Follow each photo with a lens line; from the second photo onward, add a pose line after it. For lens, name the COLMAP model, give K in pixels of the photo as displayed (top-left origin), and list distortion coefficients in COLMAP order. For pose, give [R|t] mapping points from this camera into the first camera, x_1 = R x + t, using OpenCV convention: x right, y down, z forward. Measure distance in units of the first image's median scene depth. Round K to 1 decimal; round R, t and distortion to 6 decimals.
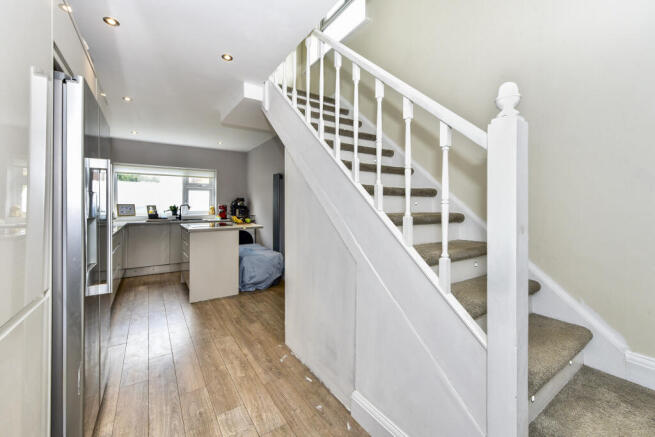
lens RADIAL K [[274.7, 0, 325.9], [0, 274.7, 204.0], [0, 0, 1]] dist [-0.000048, 0.000011]
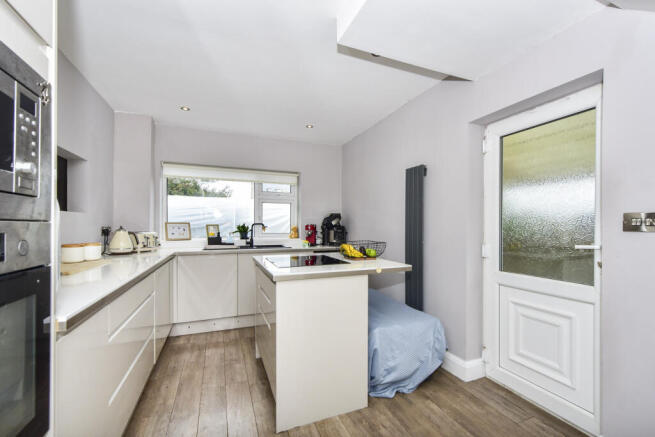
lens RADIAL K [[281.4, 0, 330.8], [0, 281.4, 226.8], [0, 0, 1]] dist [-0.000756, -0.000051]
pose [[0.981411, 0.004370, -0.191871, -0.232255], [-0.002340, 0.999939, 0.010803, 0.003685], [0.191906, -0.010154, 0.981361, 0.405018]]
